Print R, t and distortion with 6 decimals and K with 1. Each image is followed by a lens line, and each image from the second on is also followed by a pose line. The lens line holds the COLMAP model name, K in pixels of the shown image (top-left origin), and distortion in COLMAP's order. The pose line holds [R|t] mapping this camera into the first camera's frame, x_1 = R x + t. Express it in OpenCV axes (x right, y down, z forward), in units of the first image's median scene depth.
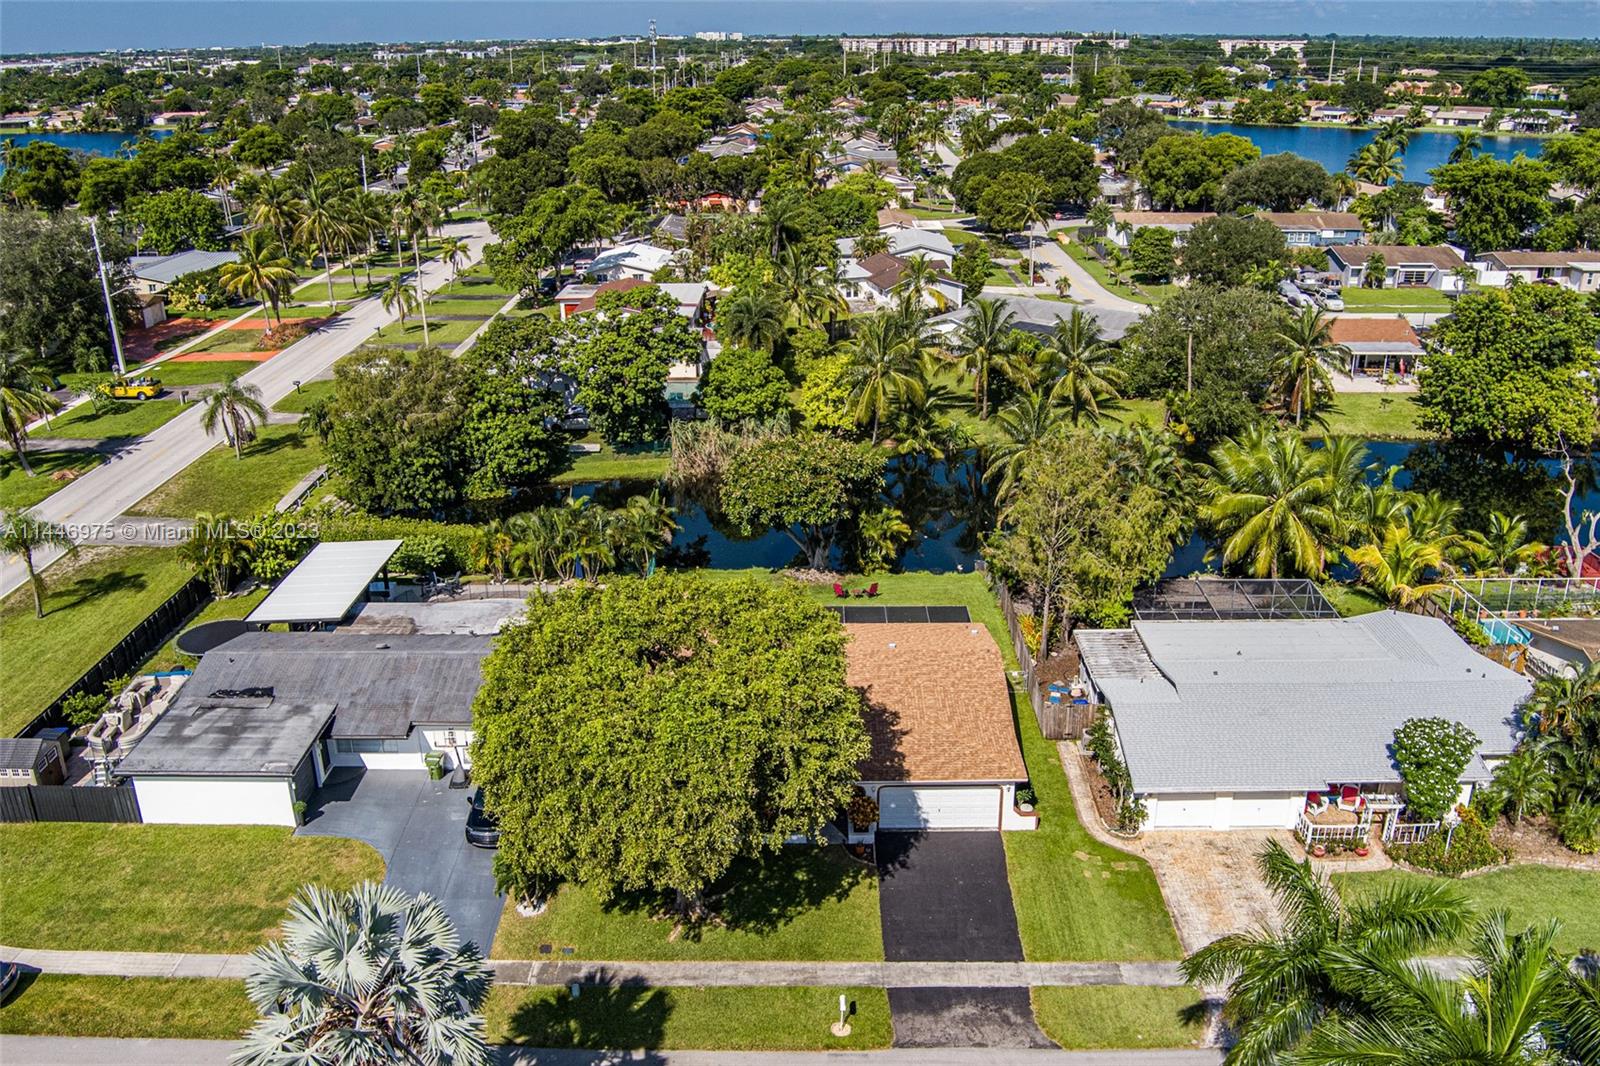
lens RADIAL K [[1291.8, 0, 800.0], [0, 1291.8, 533.0], [0, 0, 1]] dist [-0.083269, 0.037422]
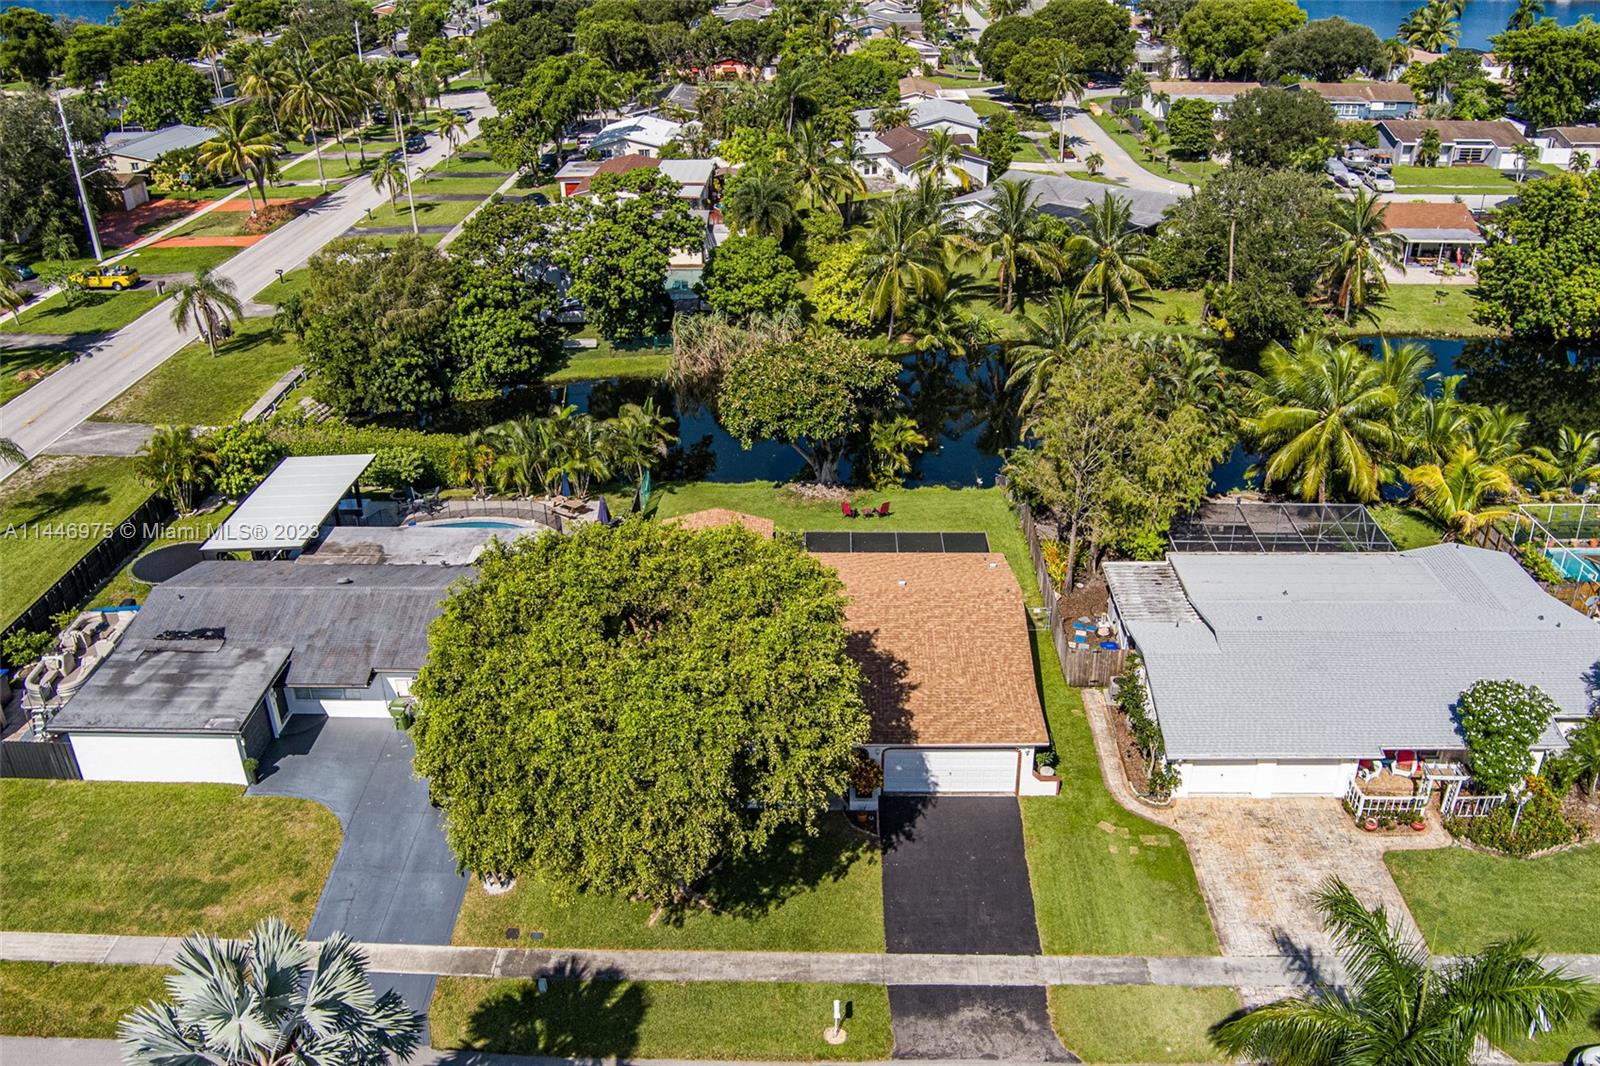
lens RADIAL K [[1291.8, 0, 800.0], [0, 1291.8, 533.0], [0, 0, 1]] dist [-0.083269, 0.037422]
pose [[0.999852, 0.004524, -0.016580, 0.012142], [-0.002873, 0.995151, 0.098315, -0.030274], [0.016944, -0.098253, 0.995017, 0.082283]]
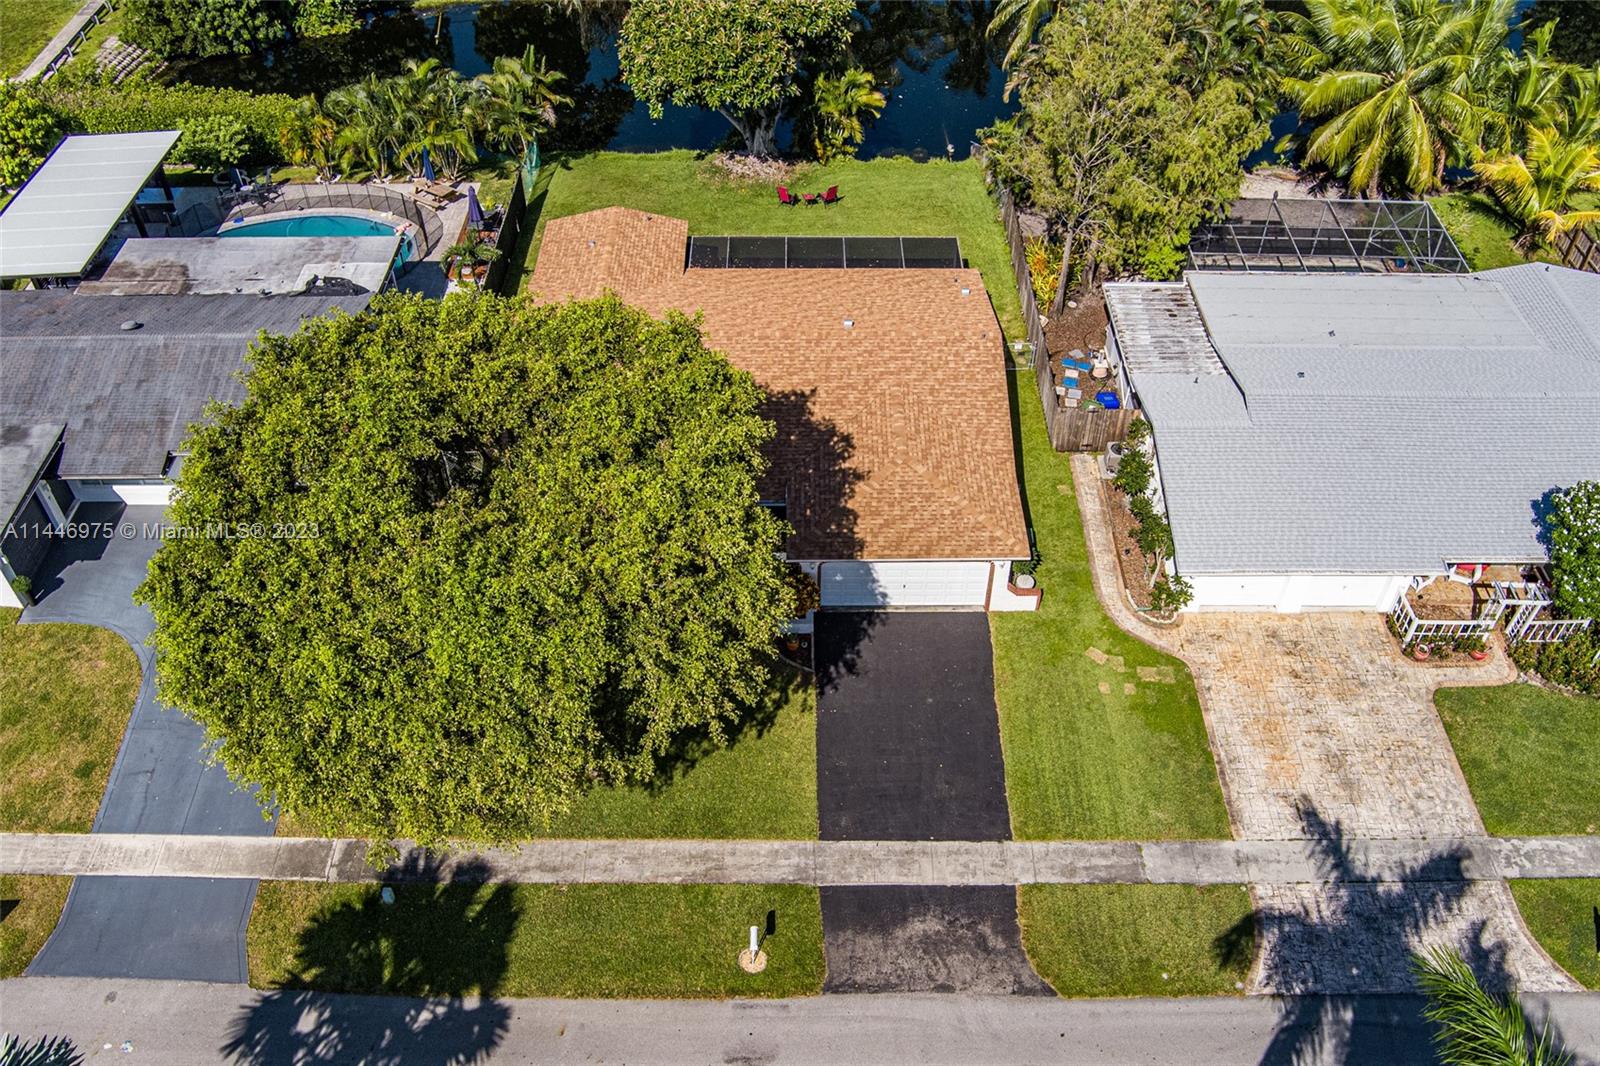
lens RADIAL K [[1328.4, 0, 799.0], [0, 1328.4, 528.4], [0, 0, 1]] dist [-0.087456, 0.040597]
pose [[0.999888, -0.001264, 0.014899, 0.027844], [-0.004577, 0.922713, 0.385461, -0.072570], [-0.014235, -0.385486, 0.922604, 0.238539]]
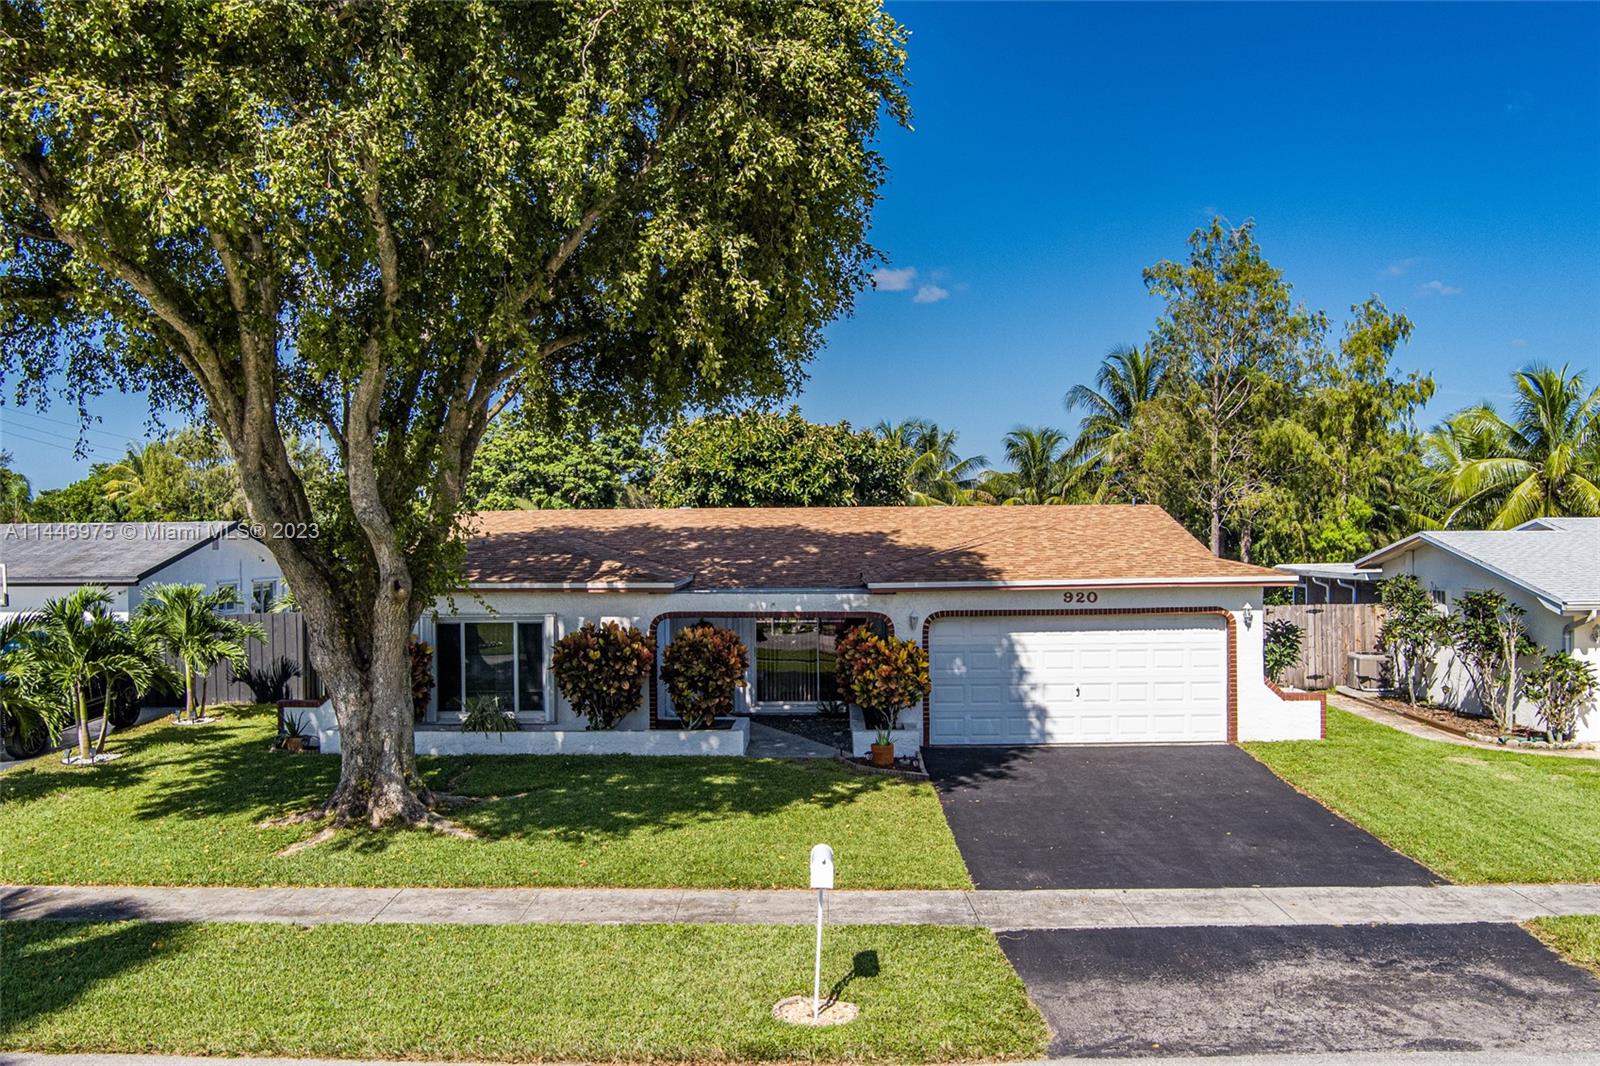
lens RADIAL K [[1291.8, 0, 800.0], [0, 1291.8, 533.0], [0, 0, 1]] dist [-0.083269, 0.037422]
pose [[0.999950, -0.001068, -0.009956, 0.018645], [-0.002636, 0.931143, -0.364646, 0.229848], [0.009660, 0.364654, 0.931093, 0.440467]]
